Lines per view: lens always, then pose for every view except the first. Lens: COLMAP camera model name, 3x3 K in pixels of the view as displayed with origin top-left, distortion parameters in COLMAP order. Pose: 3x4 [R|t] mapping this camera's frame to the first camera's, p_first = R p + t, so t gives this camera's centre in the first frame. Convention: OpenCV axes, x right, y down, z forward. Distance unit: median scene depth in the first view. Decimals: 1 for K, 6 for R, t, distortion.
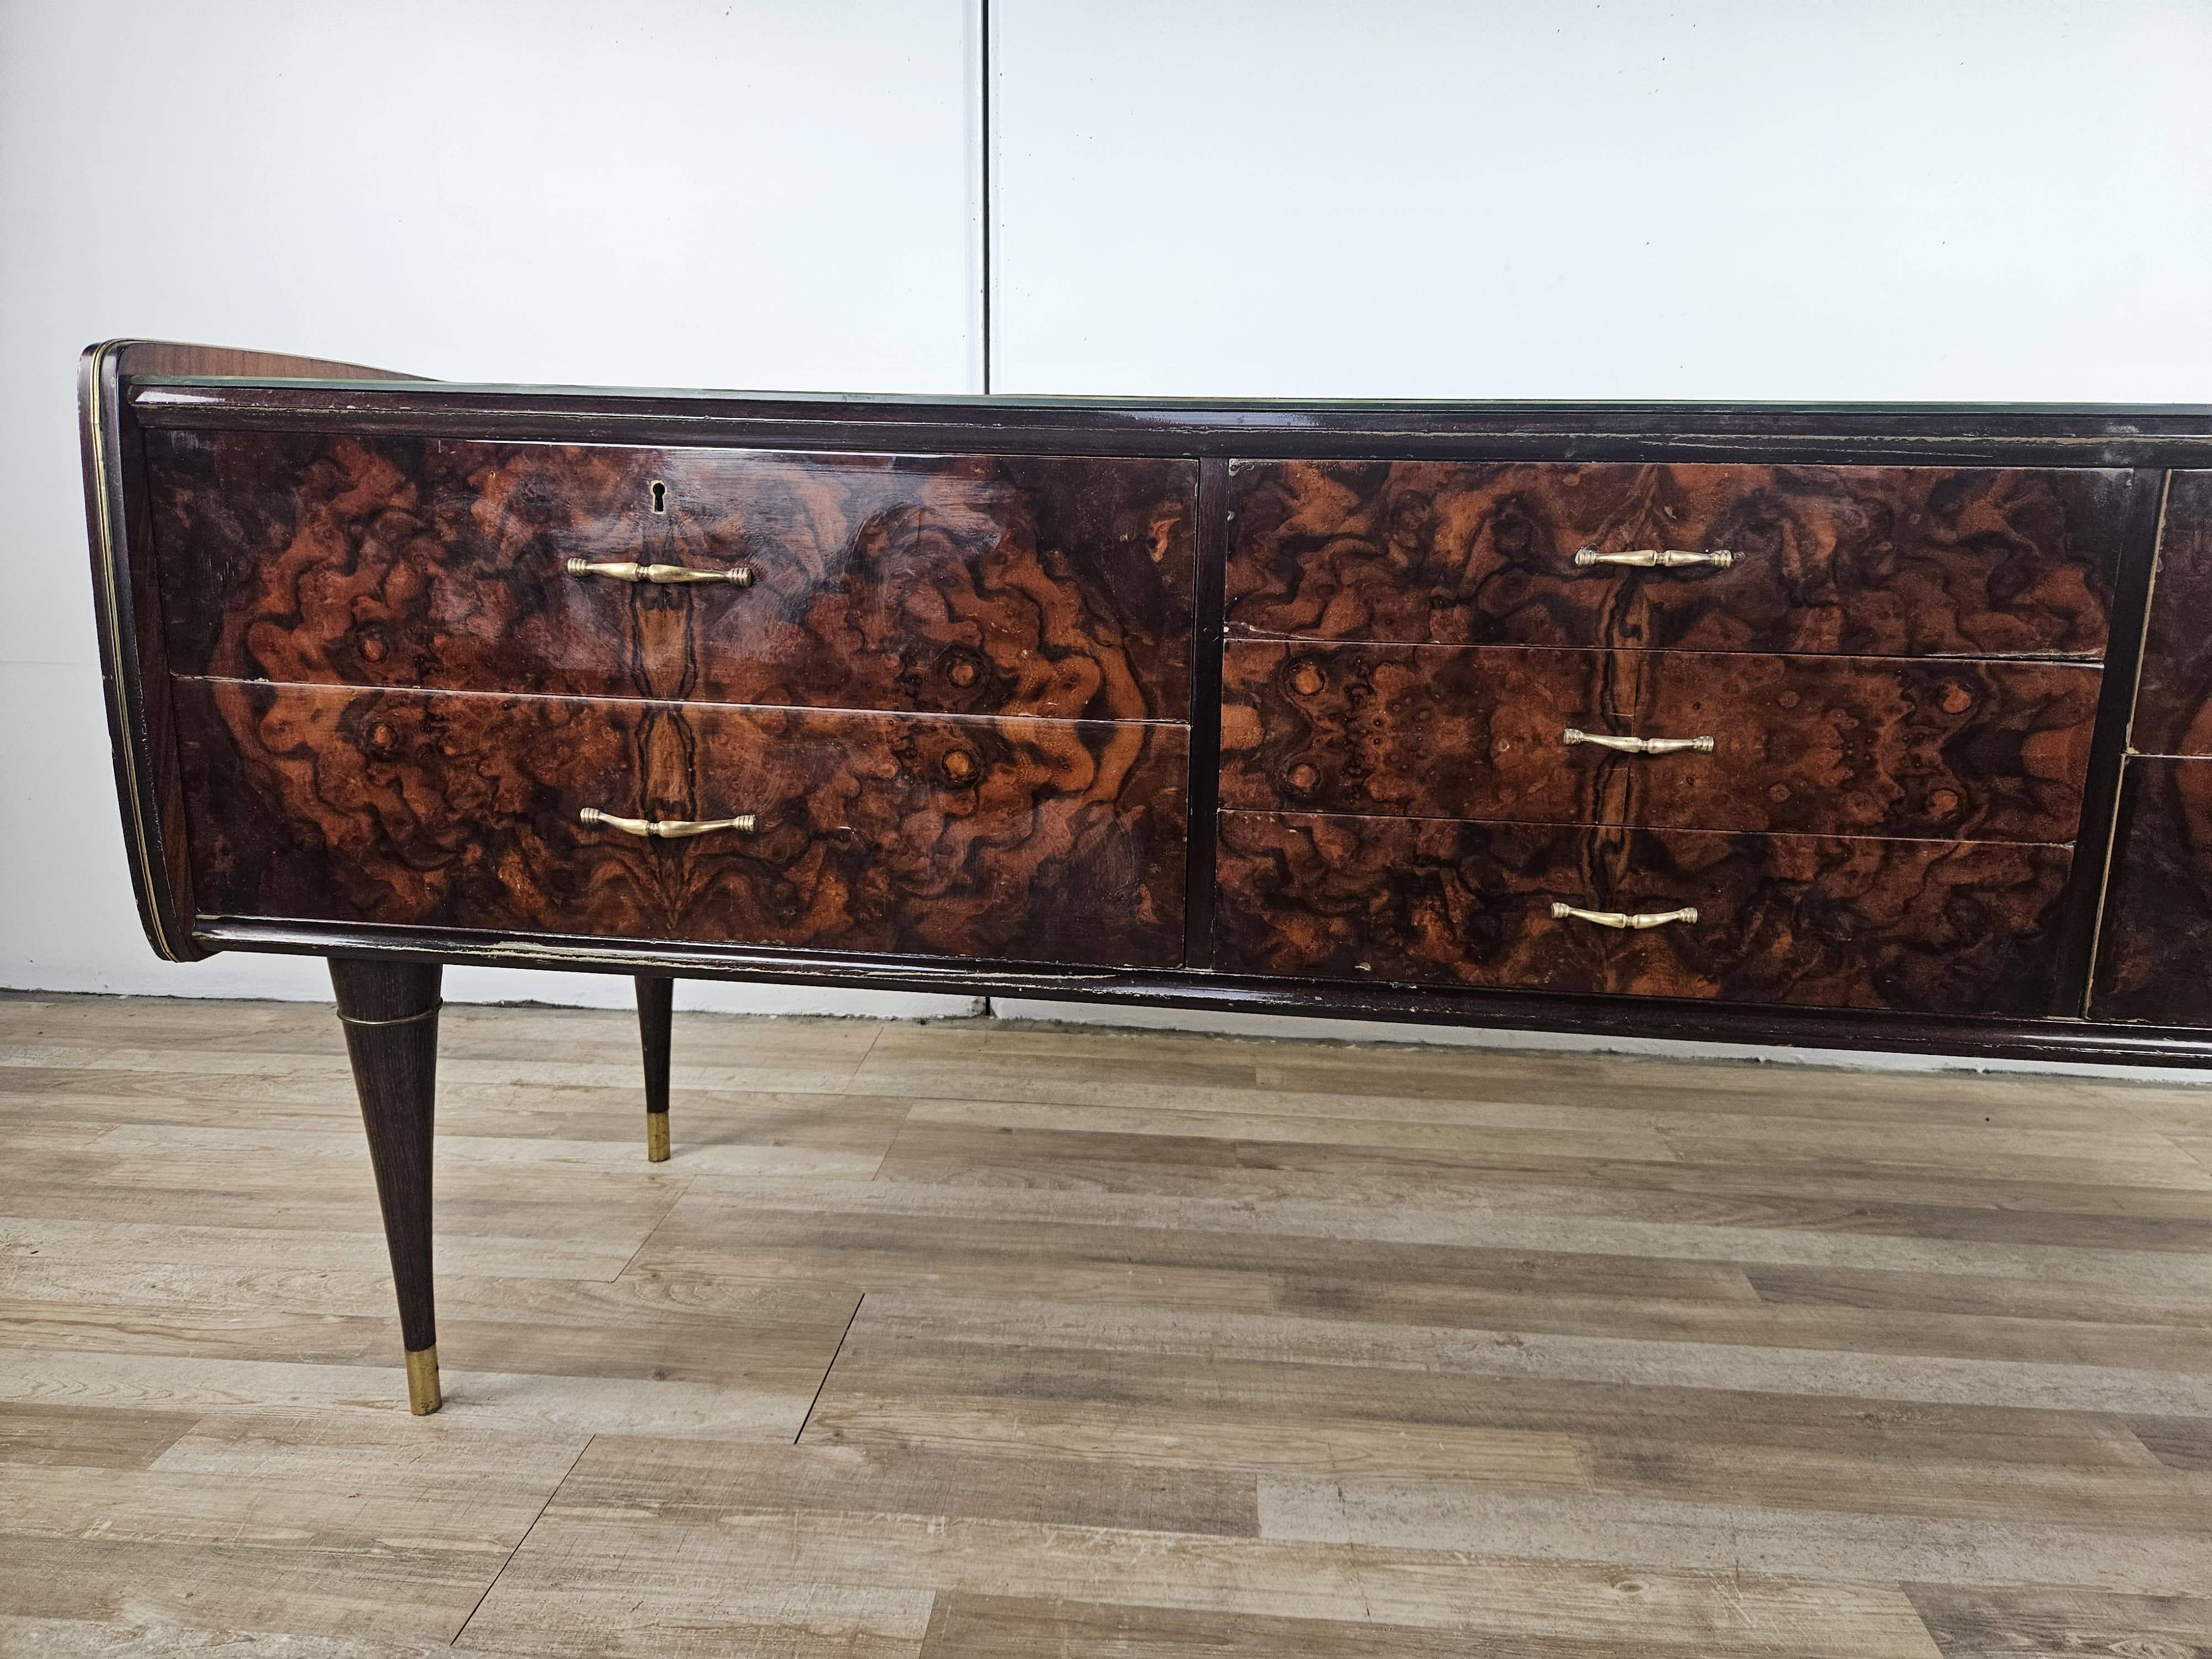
lens RADIAL K [[1491.8, 0, 1118.7], [0, 1491.8, 798.4], [0, 0, 1]] dist [0.062886, -0.065536]
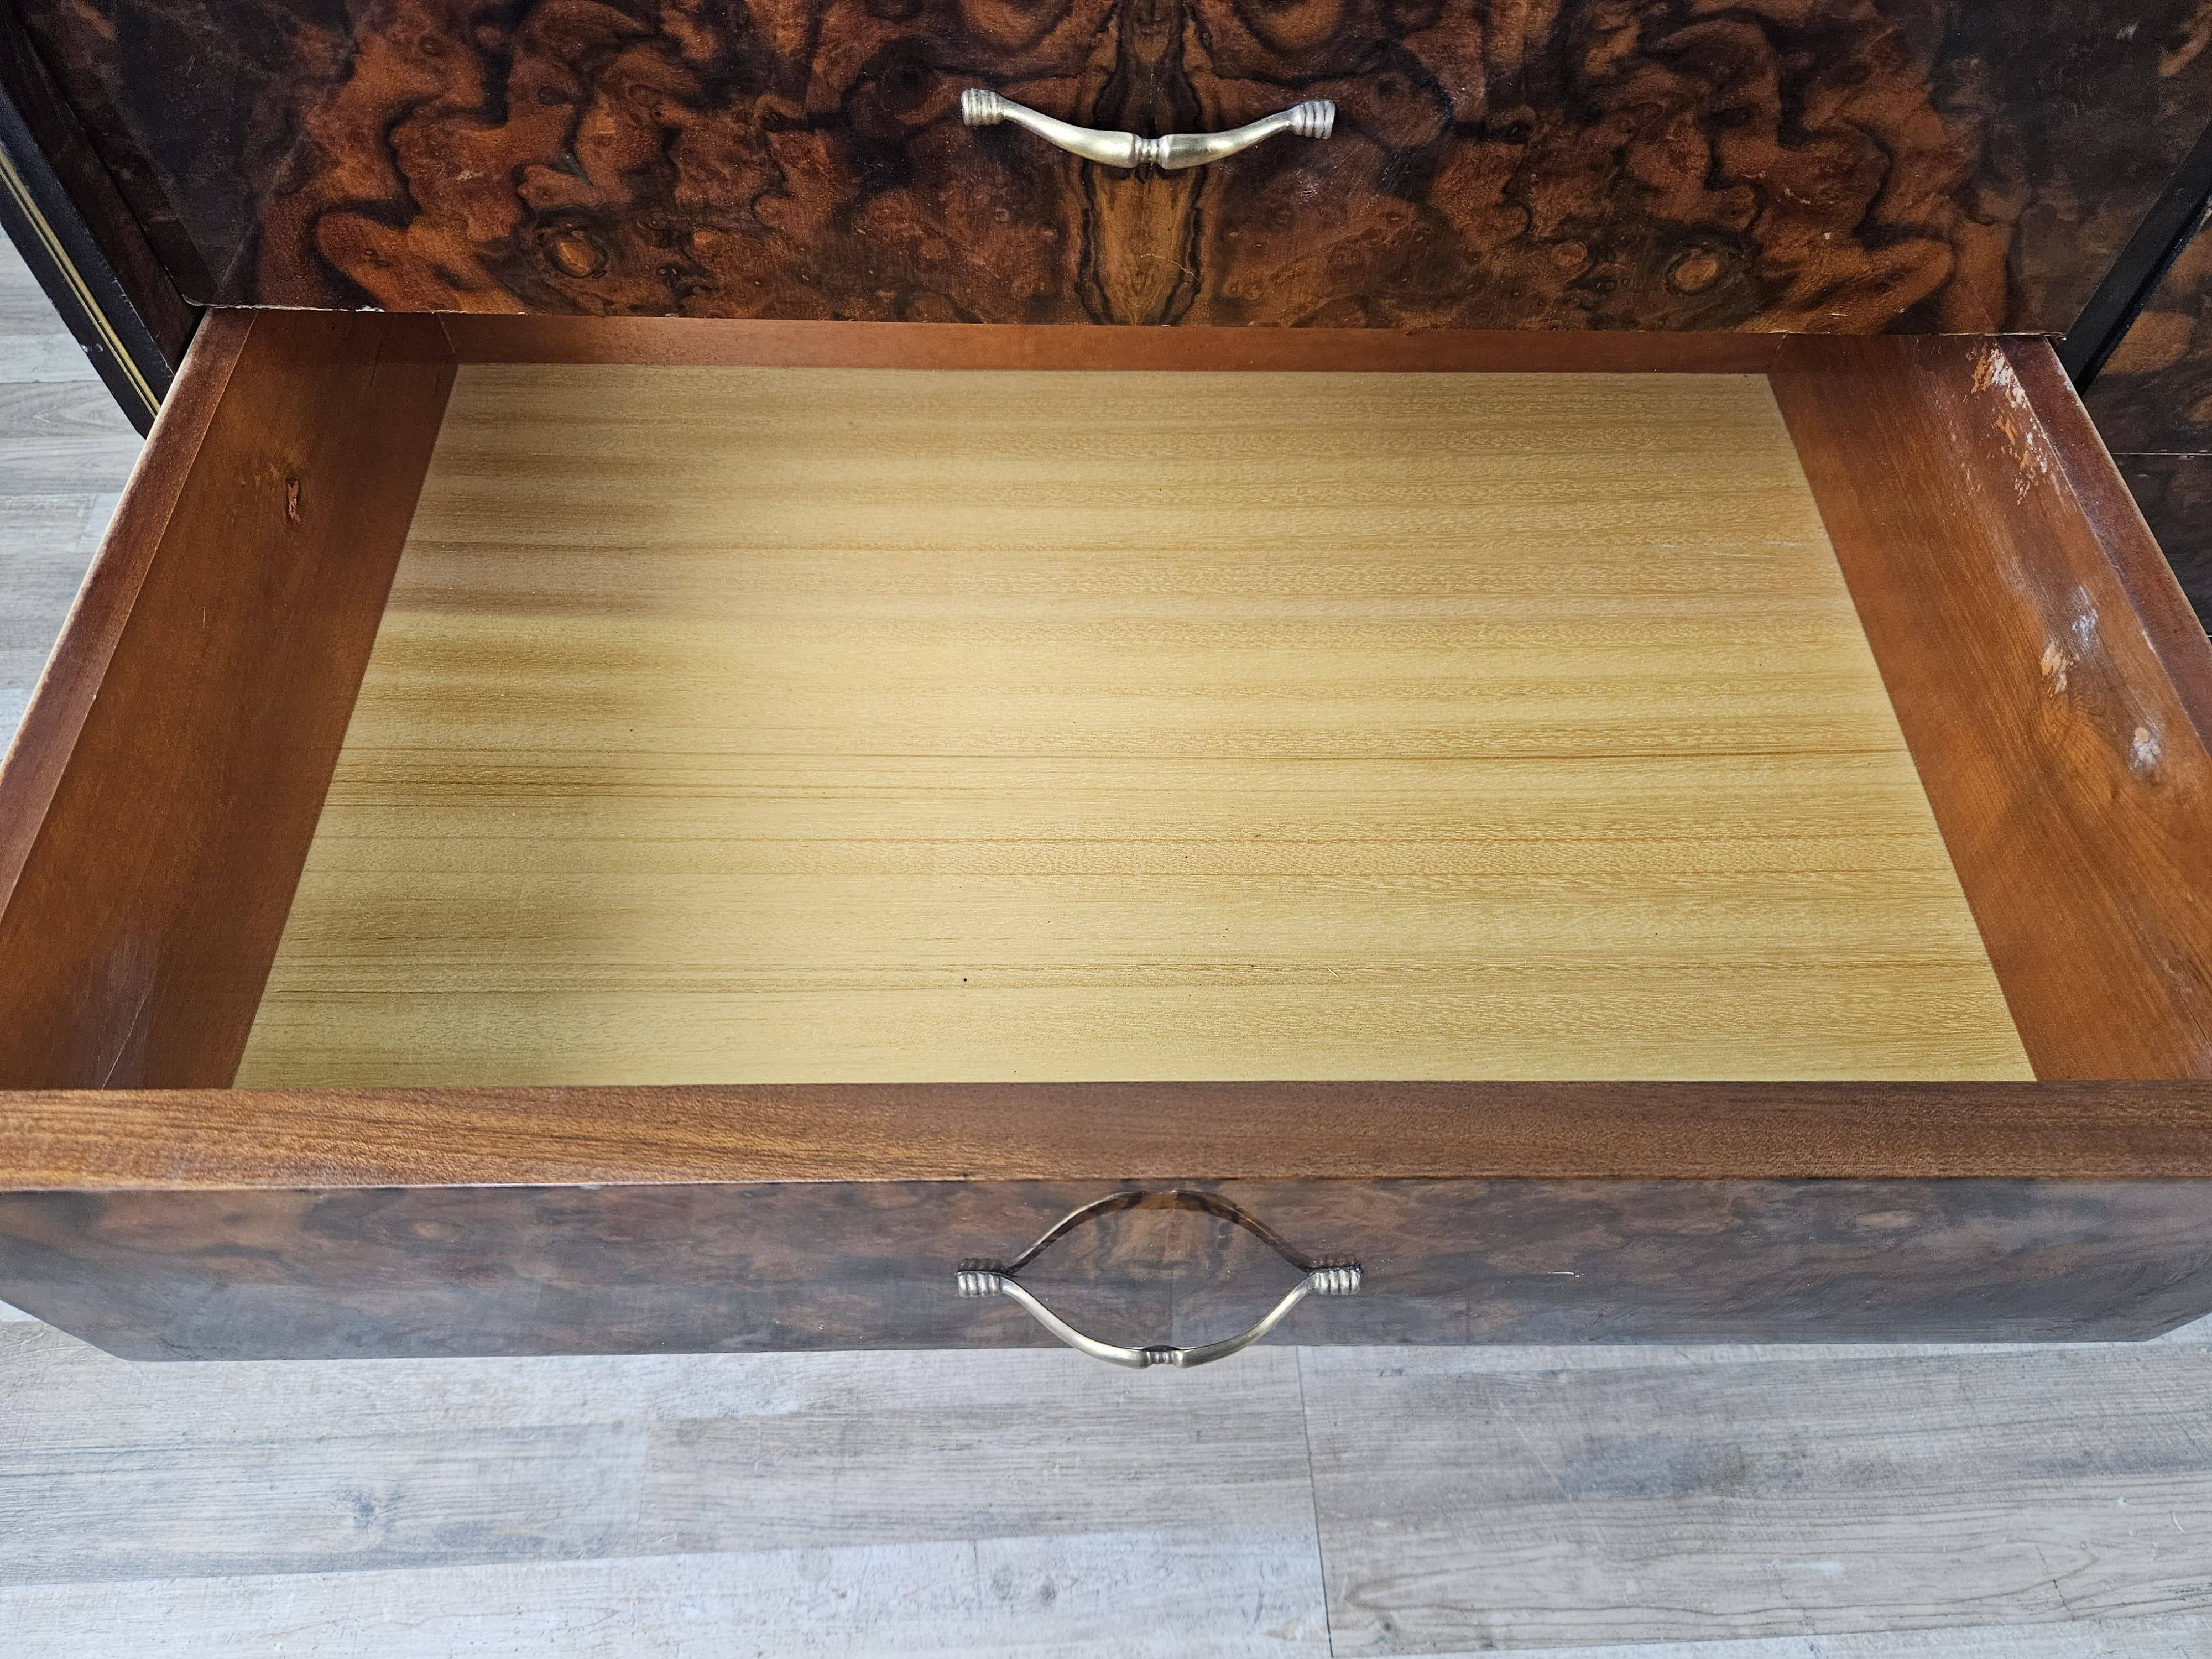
lens RADIAL K [[1491.8, 0, 1099.3], [0, 1491.8, 831.2], [0, 0, 1]] dist [0.062886, -0.065536]
pose [[0.992743, -0.103244, 0.061654, -0.386988], [0.030170, 0.710145, 0.703408, -0.343566], [-0.116406, -0.696444, 0.708107, 0.489162]]
